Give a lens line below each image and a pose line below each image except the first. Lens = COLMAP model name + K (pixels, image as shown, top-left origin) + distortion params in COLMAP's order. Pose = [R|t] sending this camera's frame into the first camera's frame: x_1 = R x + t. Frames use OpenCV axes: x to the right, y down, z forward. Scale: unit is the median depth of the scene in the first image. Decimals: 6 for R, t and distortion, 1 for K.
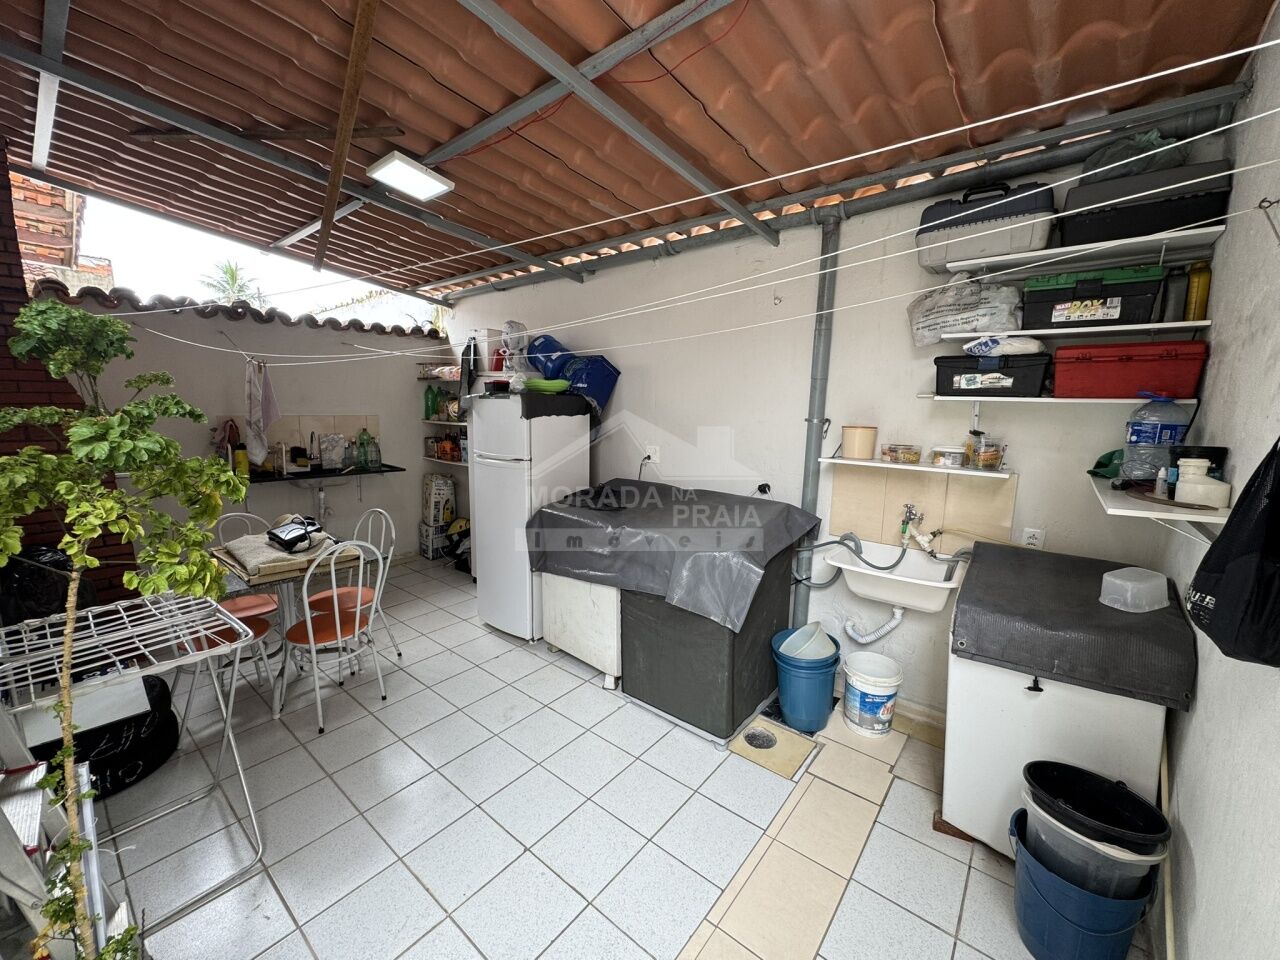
lens RADIAL K [[509.5, 0, 641.0], [0, 509.5, 478.9], [0, 0, 1]] dist [-0.003168, -0.000050]
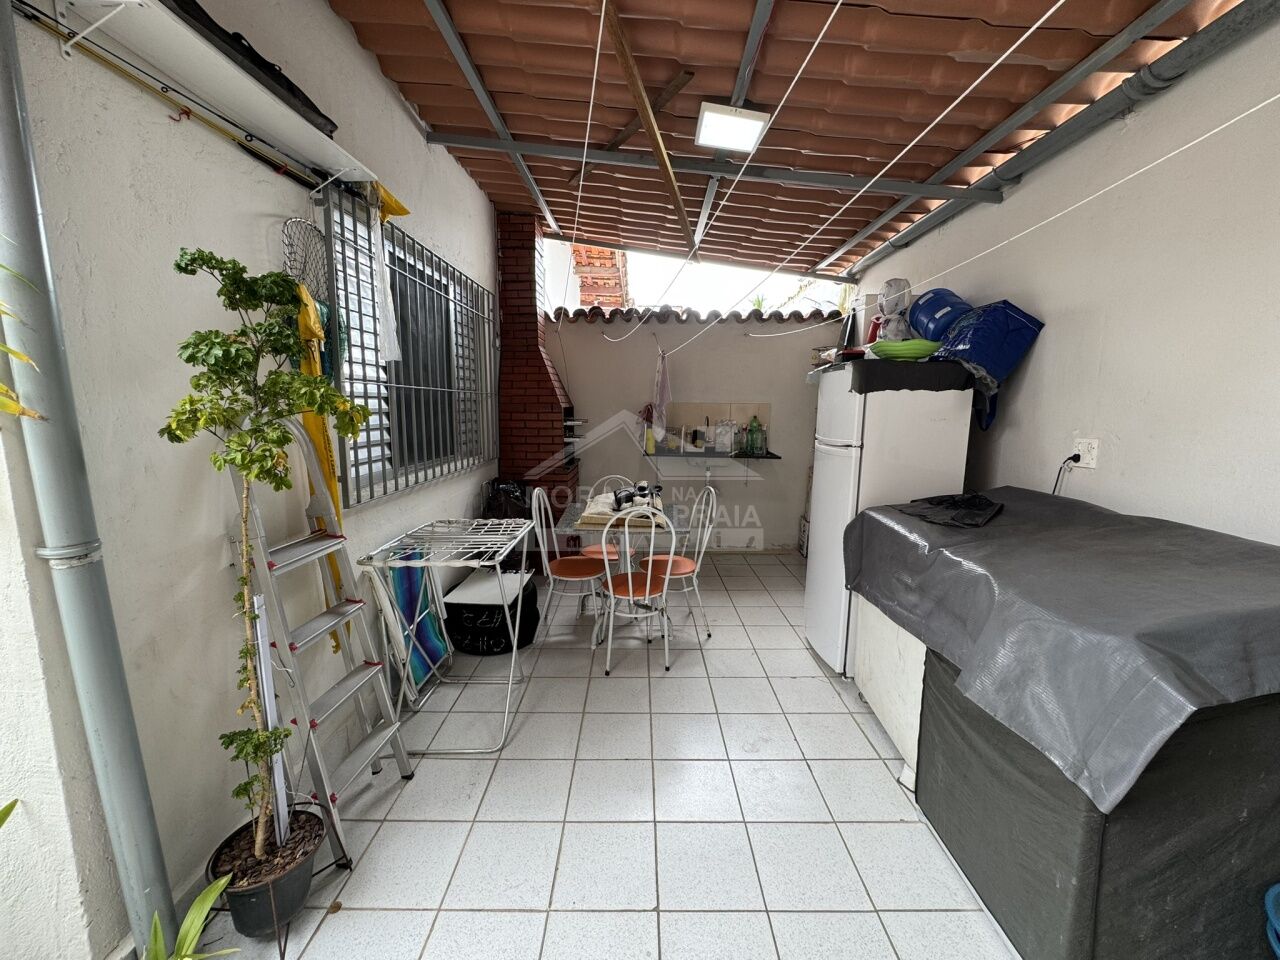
lens RADIAL K [[509.5, 0, 641.0], [0, 509.5, 478.9], [0, 0, 1]] dist [-0.003168, -0.000050]
pose [[0.633324, 0.102693, -0.767043, 0.163816], [-0.112308, 0.992860, 0.040197, 0.017266], [0.765694, 0.060687, 0.640335, 0.236031]]
